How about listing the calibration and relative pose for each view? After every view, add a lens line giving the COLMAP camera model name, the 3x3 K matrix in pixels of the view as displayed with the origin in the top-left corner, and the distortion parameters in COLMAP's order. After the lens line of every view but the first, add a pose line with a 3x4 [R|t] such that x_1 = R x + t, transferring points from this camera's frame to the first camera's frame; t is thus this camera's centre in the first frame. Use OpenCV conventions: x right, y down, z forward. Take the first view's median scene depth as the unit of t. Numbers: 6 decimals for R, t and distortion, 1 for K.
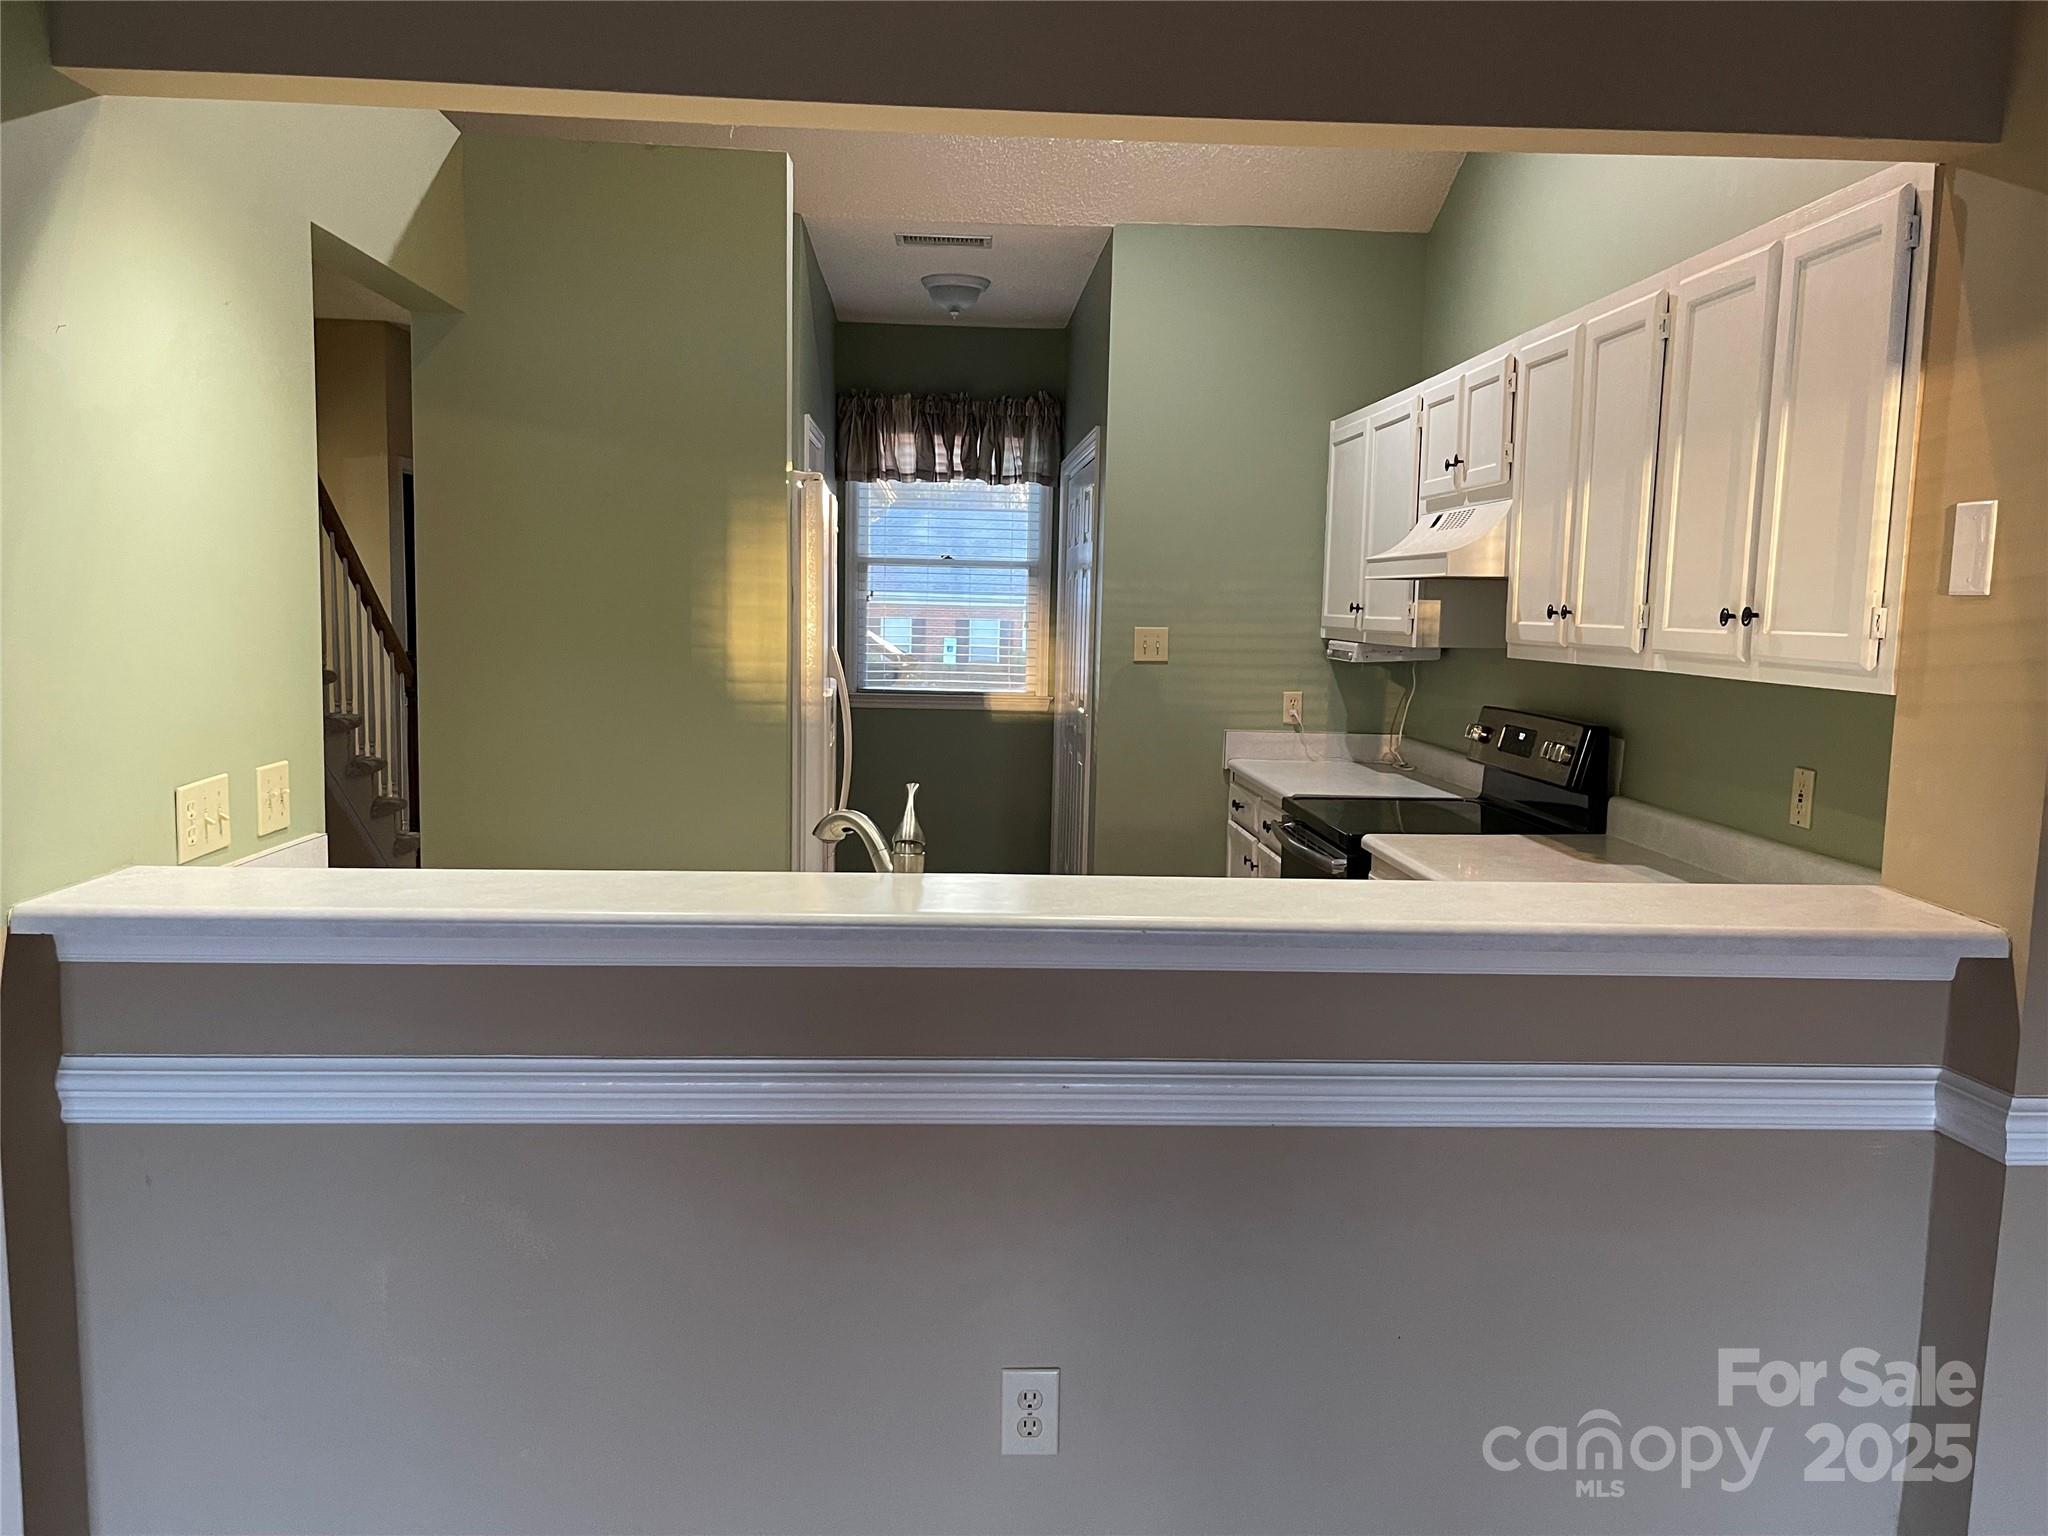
lens RADIAL K [[1544.0, 0, 1016.5], [0, 1544.0, 773.7], [0, 0, 1]] dist [0.057990, -0.063662]
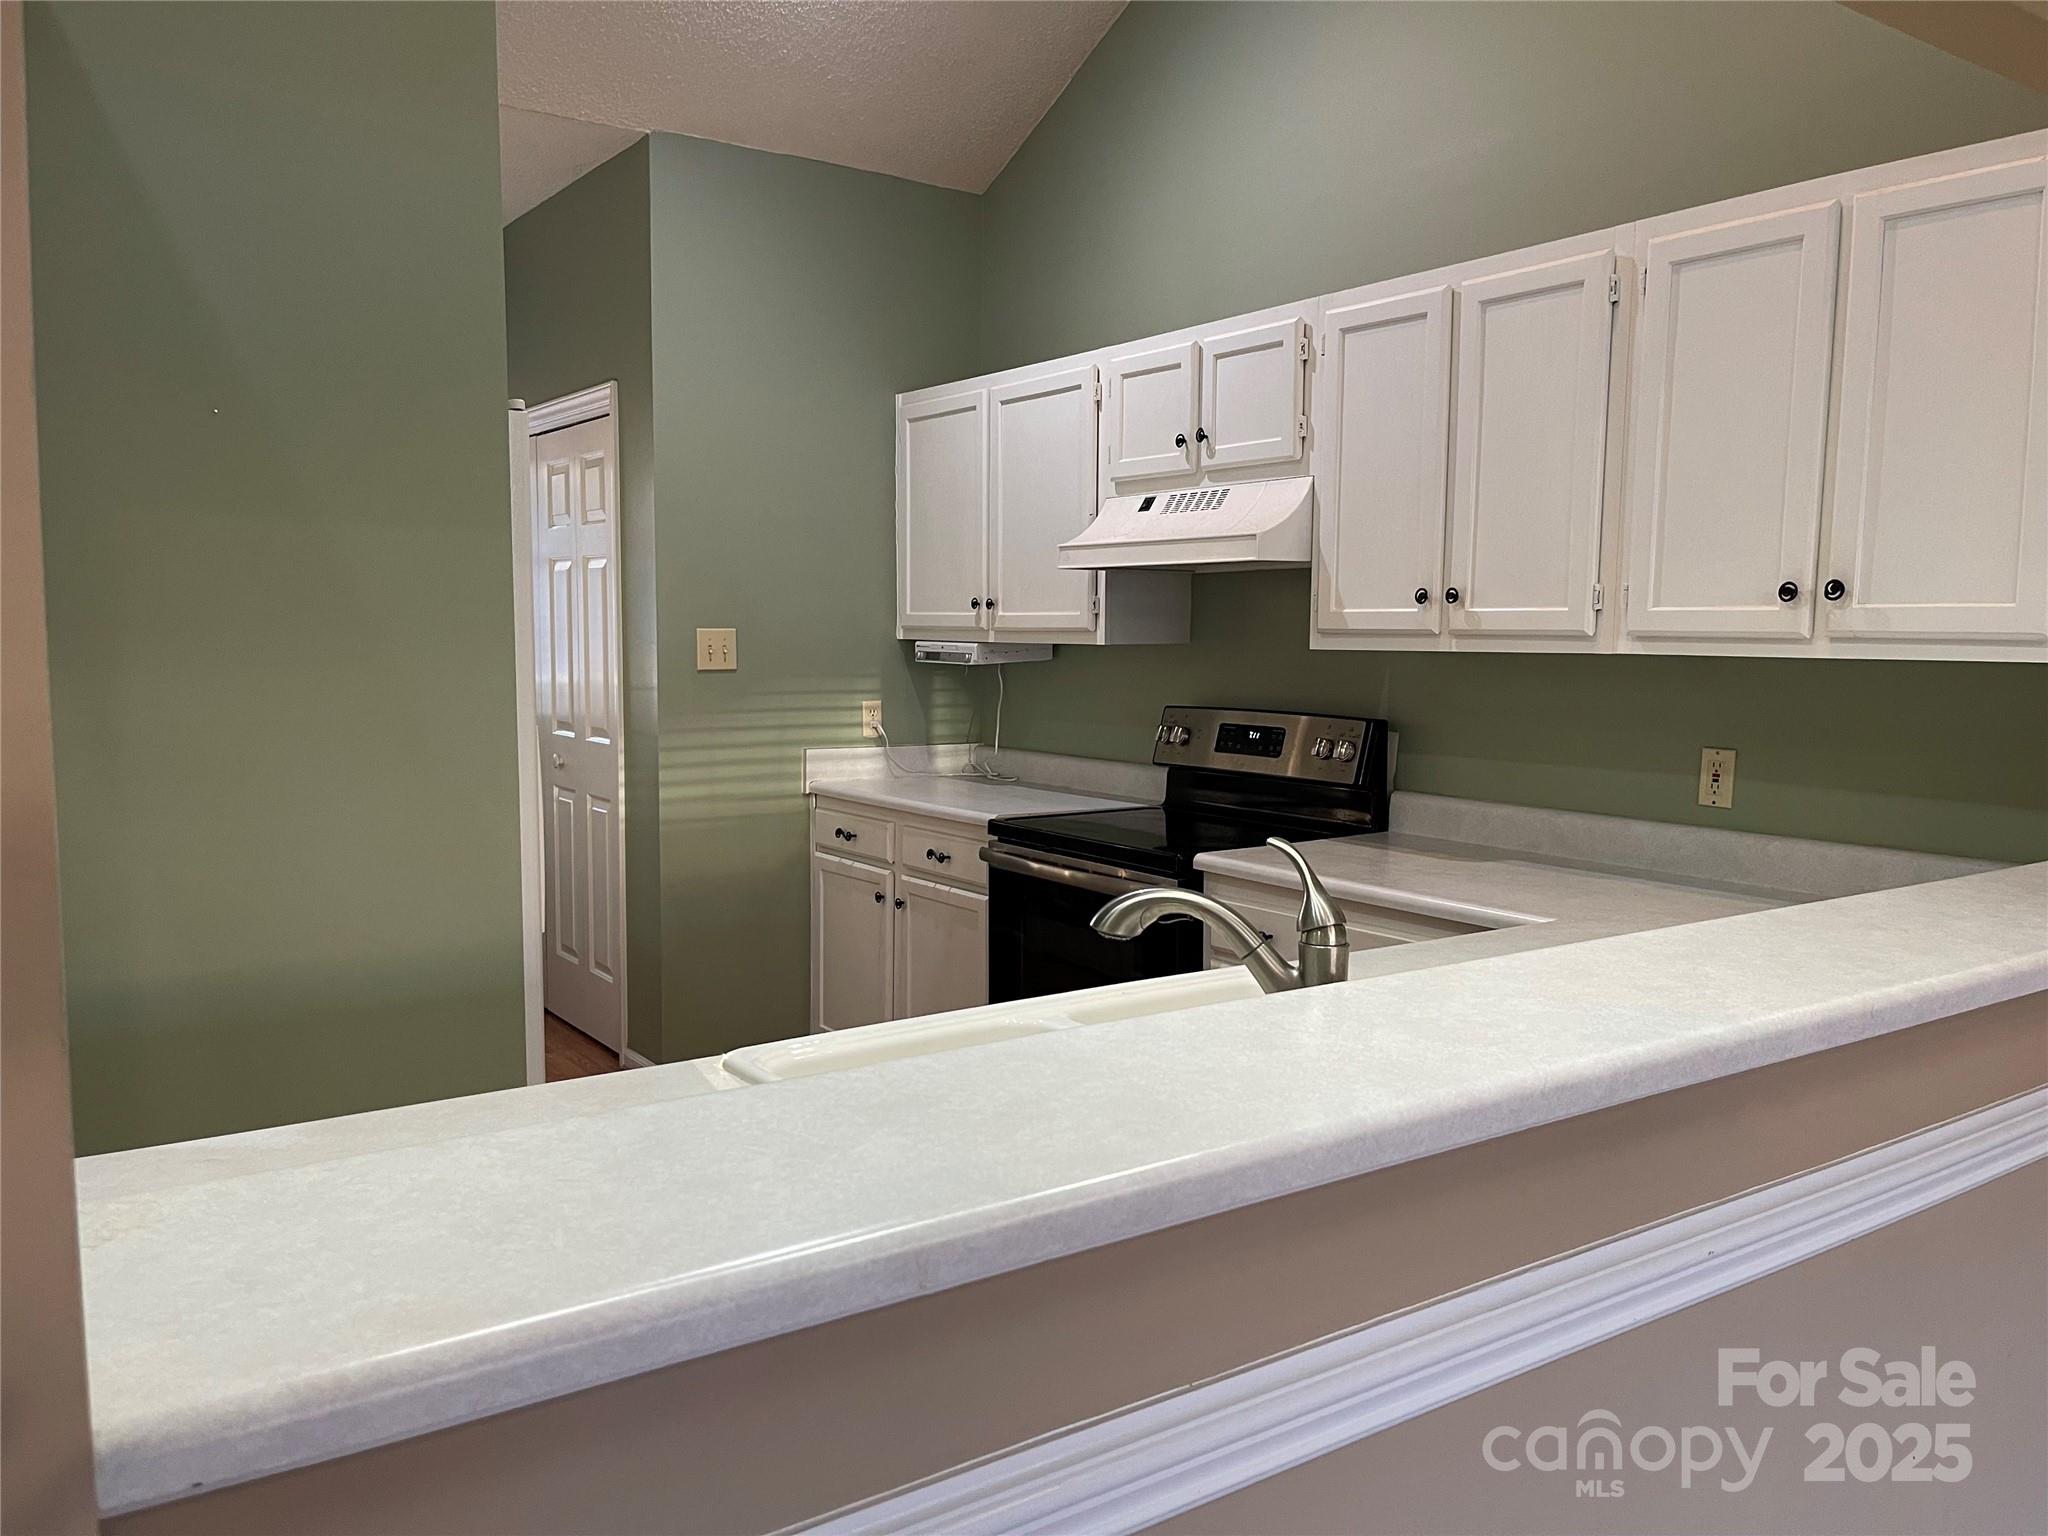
lens RADIAL K [[1544.0, 0, 1029.7], [0, 1544.0, 800.6], [0, 0, 1]] dist [0.057990, -0.063662]
pose [[0.845863, -0.070734, 0.528689, -0.234645], [0.066698, 0.997415, 0.026733, -0.015198], [-0.529213, 0.012650, 0.848395, 0.226202]]
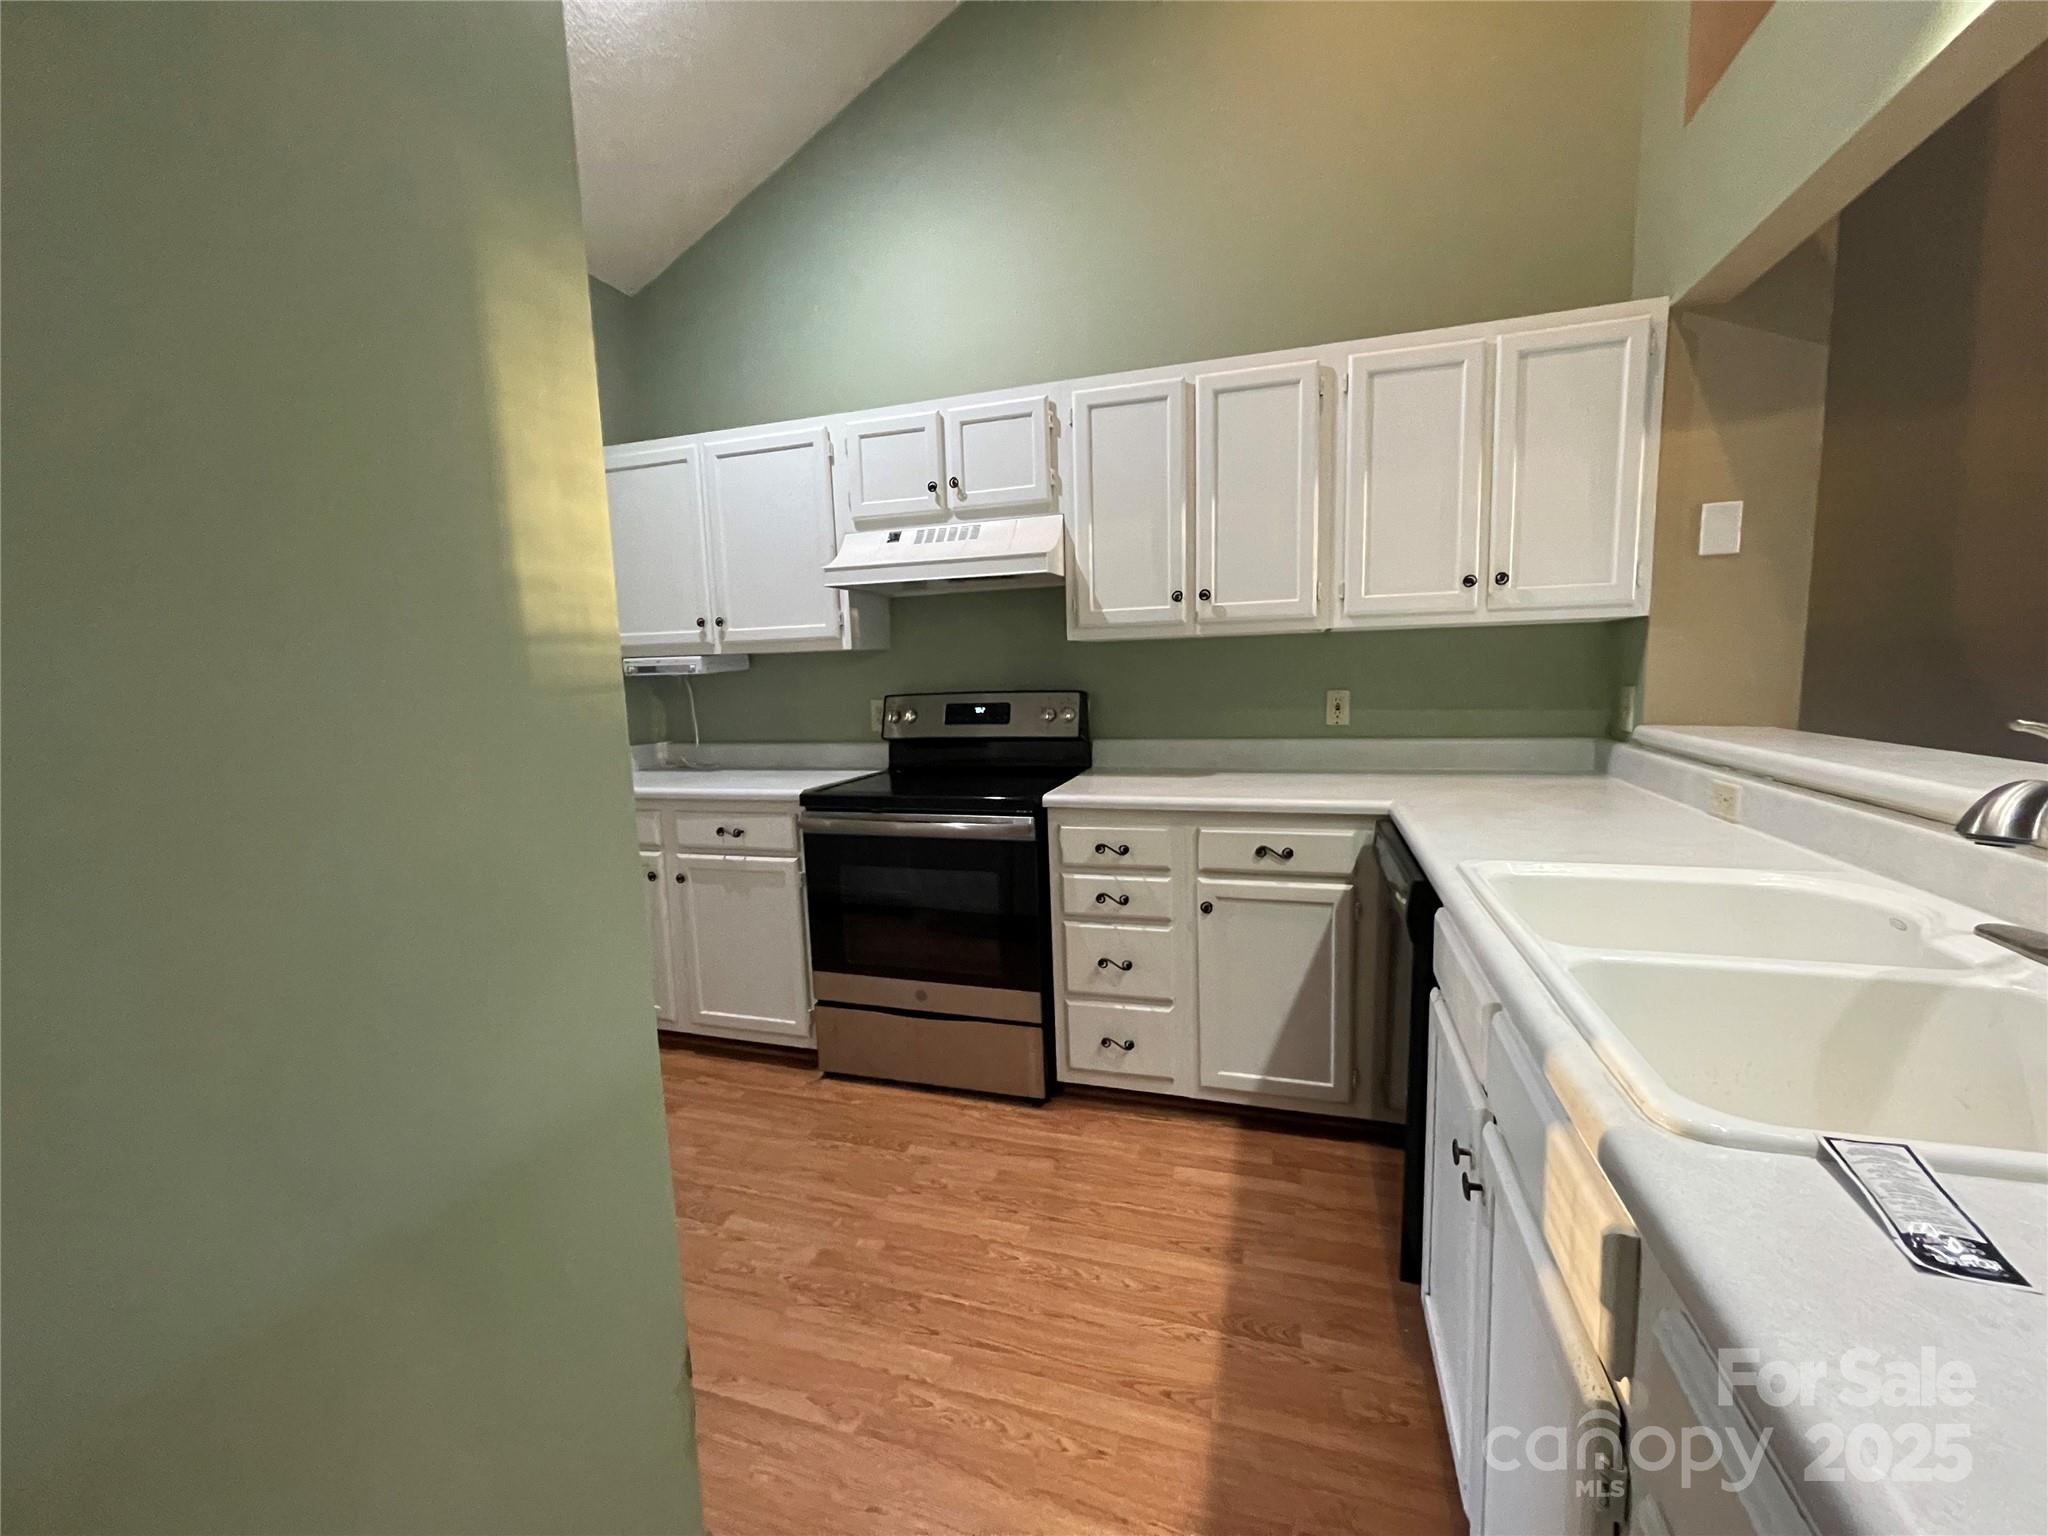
lens RADIAL K [[820.8, 0, 1026.2], [0, 820.8, 771.7], [0, 0, 1]] dist [0.003523, -0.001572]
pose [[0.347957, -0.144401, 0.926323, -0.250209], [0.139794, 0.985012, 0.101039, -0.030304], [-0.927029, 0.094337, 0.362928, 0.585425]]
